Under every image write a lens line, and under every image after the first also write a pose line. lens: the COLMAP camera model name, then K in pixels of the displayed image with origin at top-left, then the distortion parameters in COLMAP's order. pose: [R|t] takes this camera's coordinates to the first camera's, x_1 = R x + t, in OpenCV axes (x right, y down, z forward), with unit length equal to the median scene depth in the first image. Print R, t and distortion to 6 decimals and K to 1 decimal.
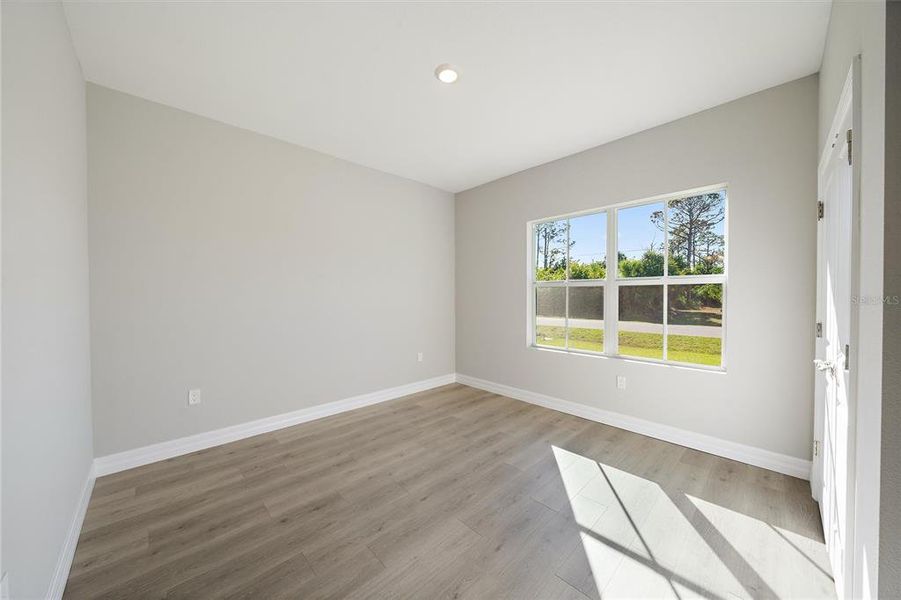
lens RADIAL K [[316.0, 0, 440.5], [0, 316.0, 293.3], [0, 0, 1]] dist [0.000050, -0.000112]
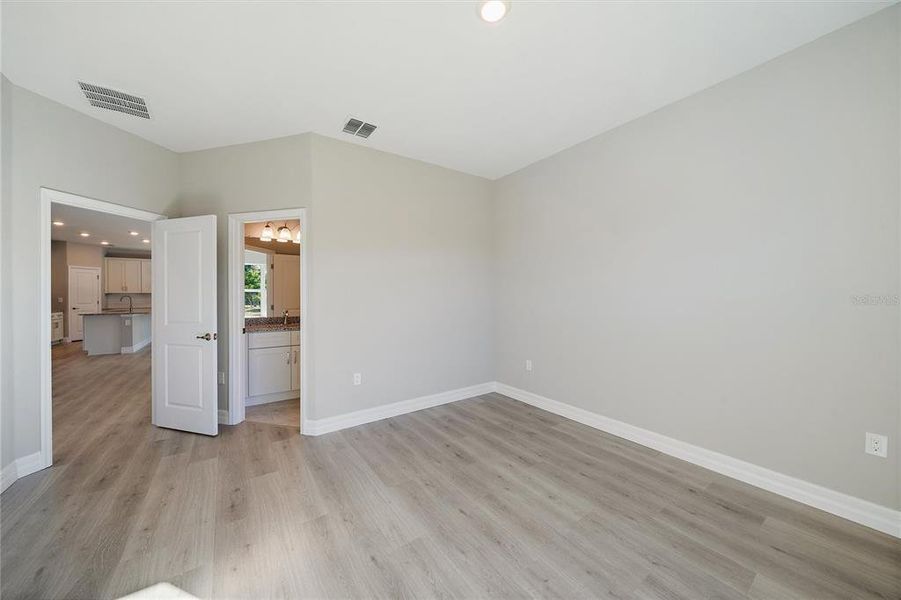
lens RADIAL K [[316.0, 0, 440.5], [0, 316.0, 293.3], [0, 0, 1]] dist [0.000050, -0.000112]
pose [[-0.139733, 0.002258, -0.990187, 0.683775], [0.006593, 0.999977, 0.001350, 0.006139], [0.990167, -0.006339, -0.139745, 0.836589]]
